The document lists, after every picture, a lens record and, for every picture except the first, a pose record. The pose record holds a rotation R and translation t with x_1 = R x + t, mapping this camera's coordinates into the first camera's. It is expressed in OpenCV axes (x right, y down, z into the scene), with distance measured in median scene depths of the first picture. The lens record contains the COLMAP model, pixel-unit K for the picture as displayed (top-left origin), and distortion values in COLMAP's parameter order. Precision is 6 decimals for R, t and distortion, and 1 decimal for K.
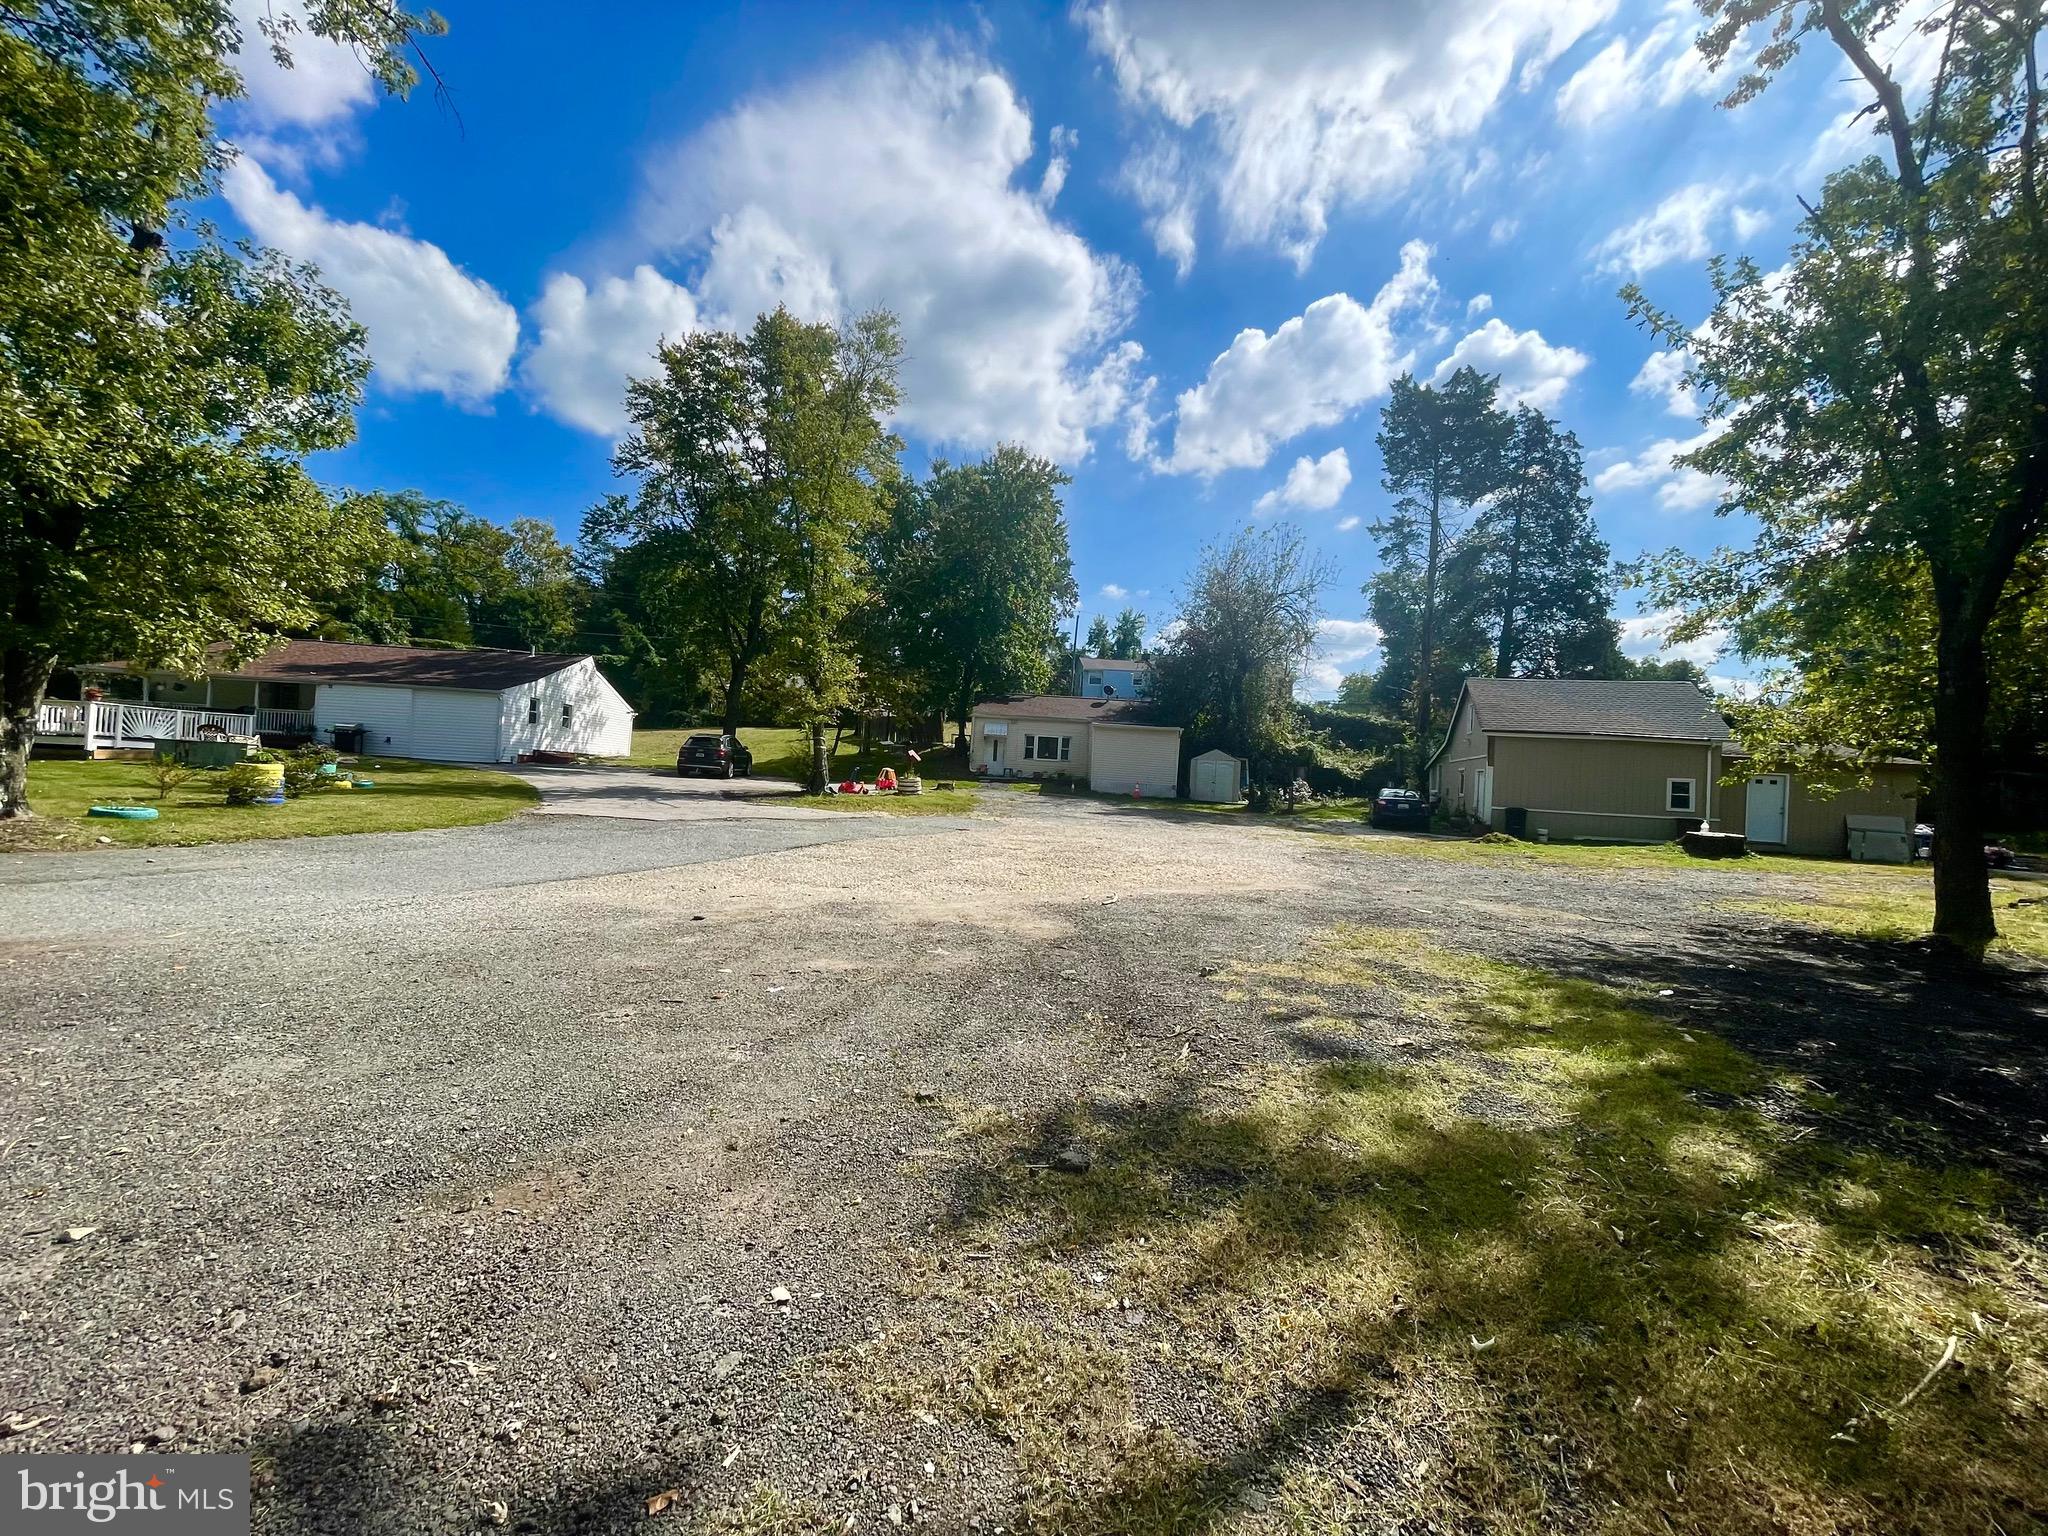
lens RADIAL K [[823.4, 0, 1024.0], [0, 823.4, 768.0], [0, 0, 1]] dist [0.001427, -0.000145]
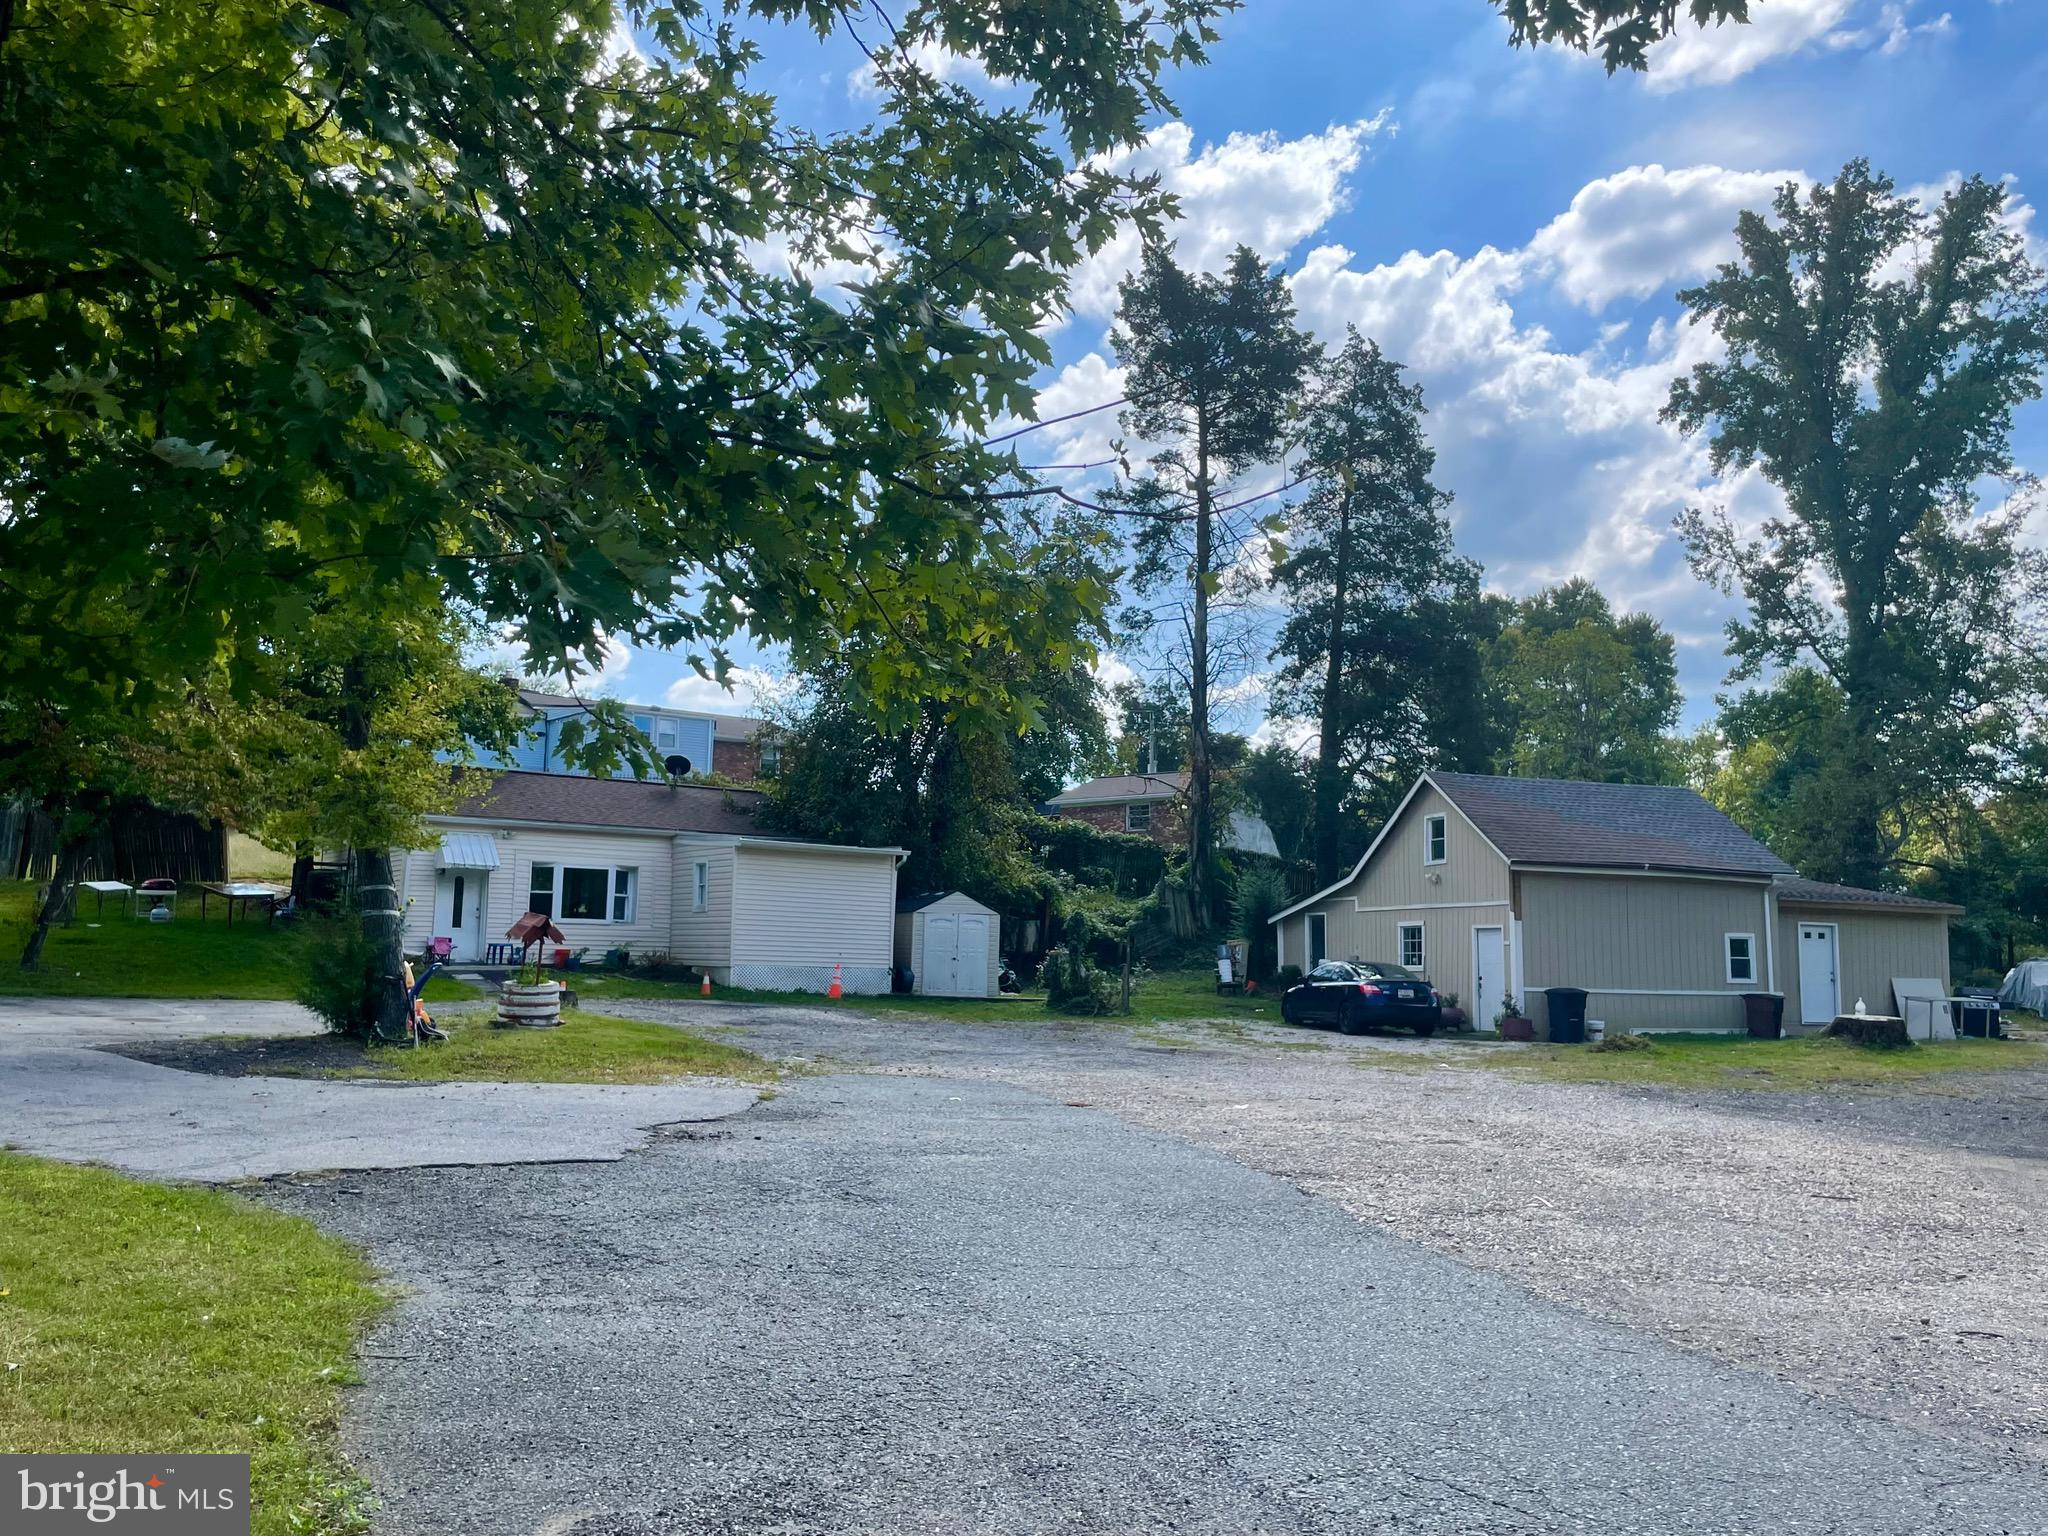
lens RADIAL K [[1626.5, 0, 1024.0], [0, 1626.5, 768.0], [0, 0, 1]] dist [0.052210, 0.000281]
pose [[0.823030, 0.031263, 0.567137, -0.383769], [0.018561, 0.996471, -0.081865, -0.021322], [-0.567695, 0.077904, 0.819545, 0.209496]]
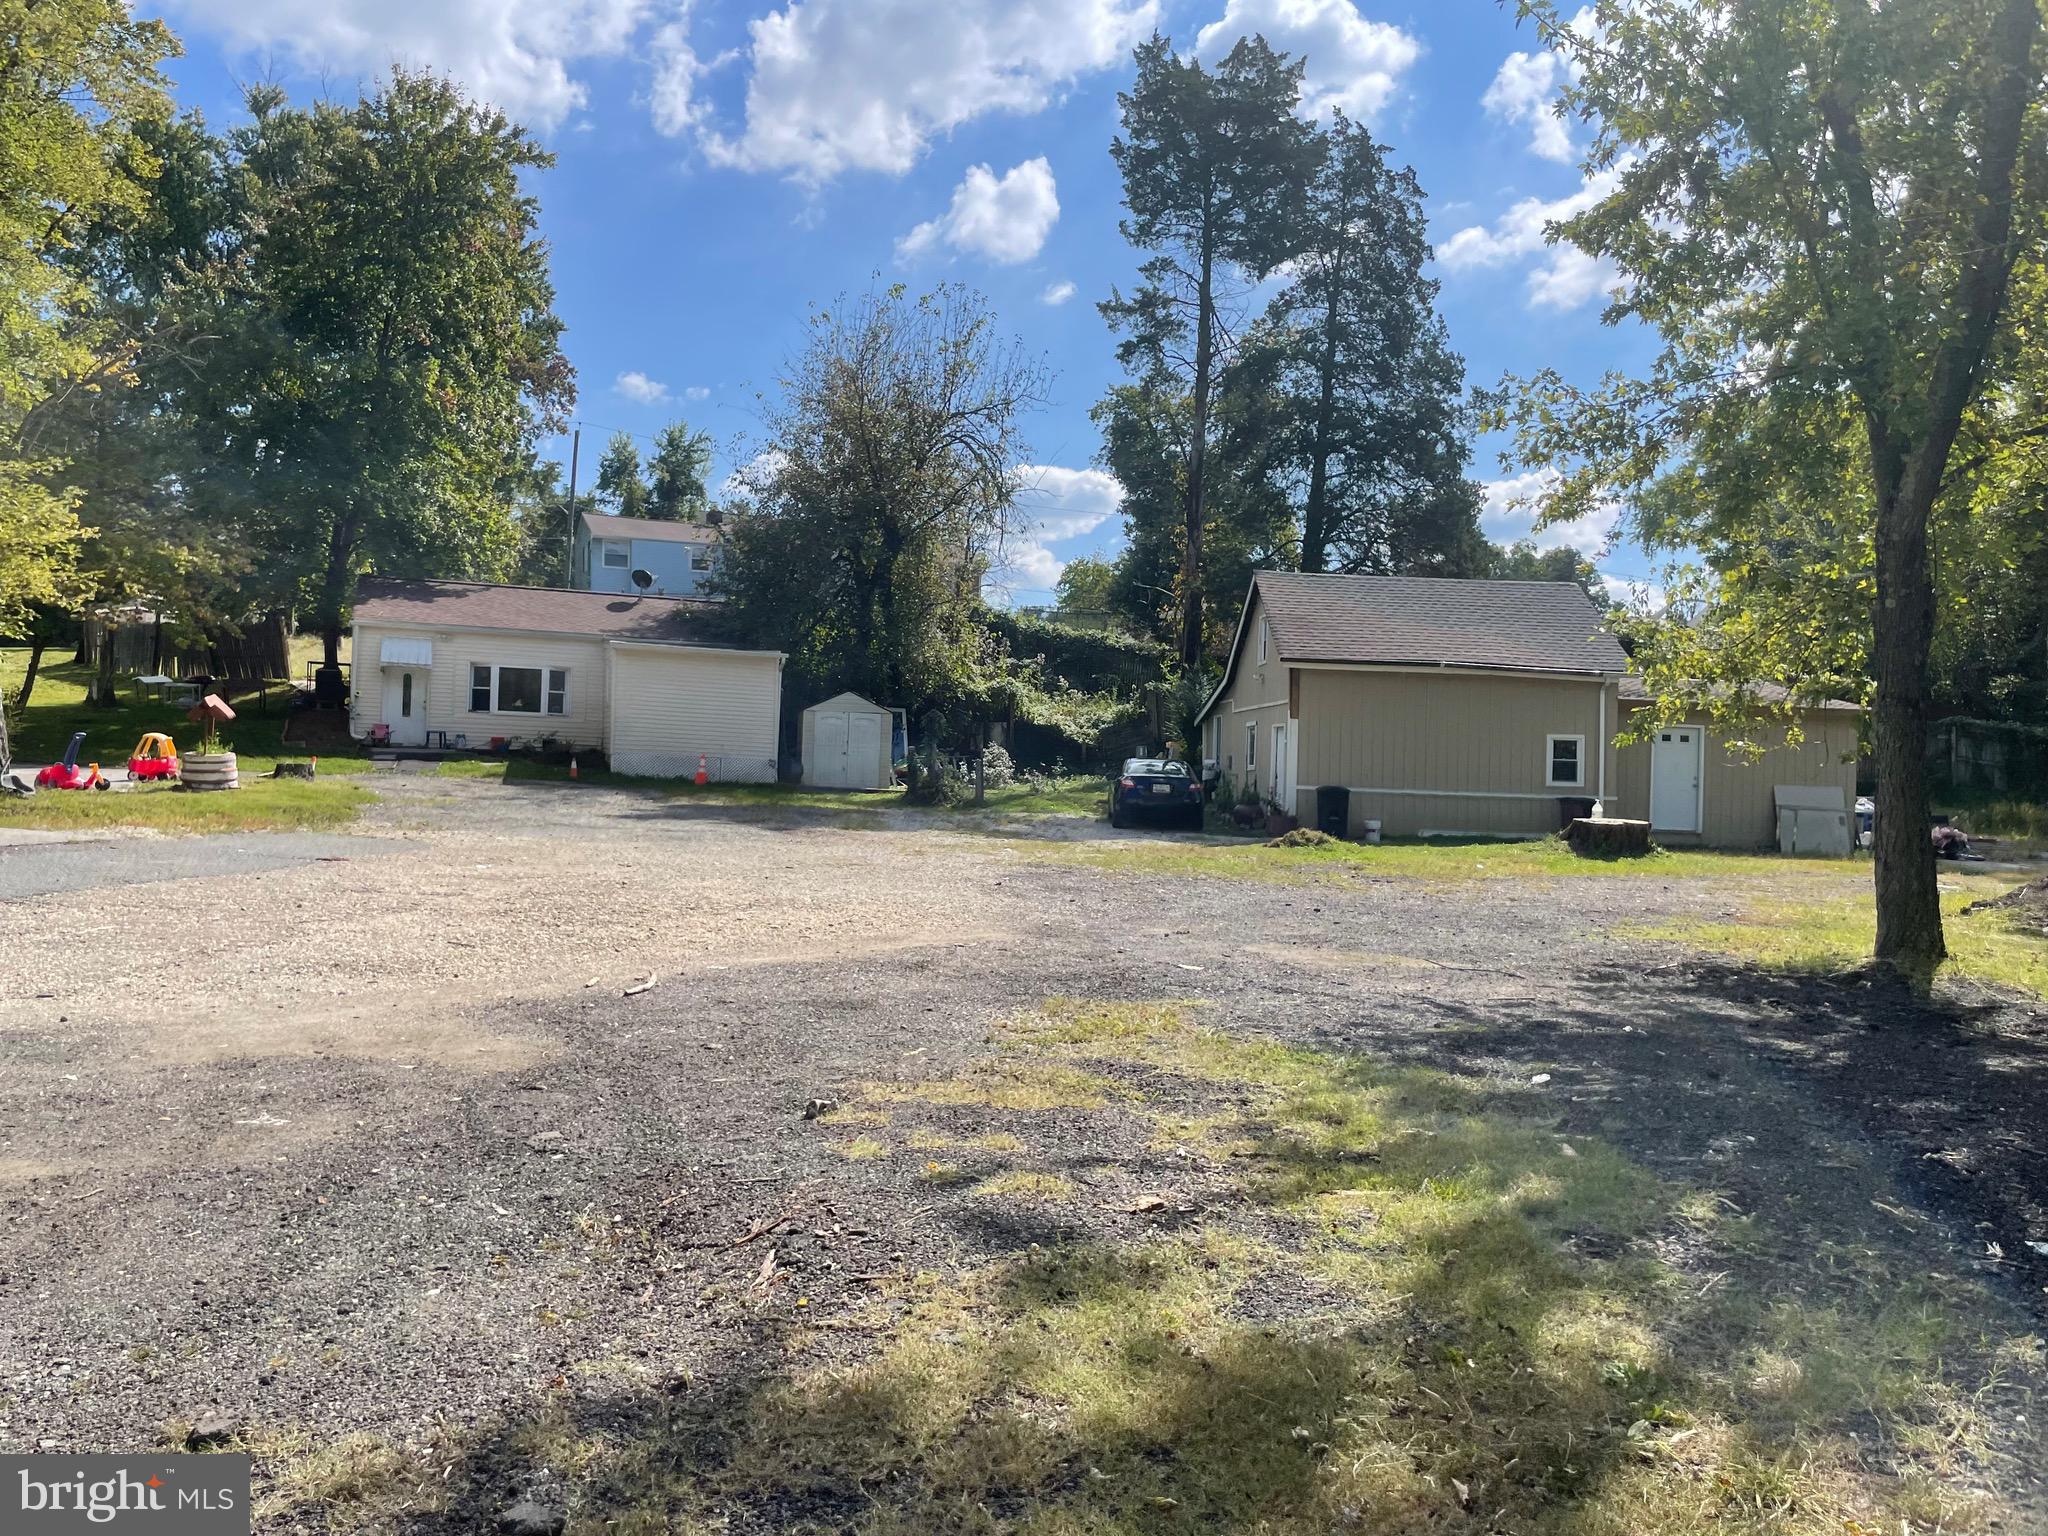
lens RADIAL K [[1534.0, 0, 1001.8], [0, 1534.0, 733.4], [0, 0, 1]] dist [0.095976, -0.122635]
pose [[0.948641, -0.011346, 0.316151, 0.012878], [0.009660, 0.999930, 0.006900, -0.001830], [-0.316207, -0.003492, 0.948684, 0.004826]]
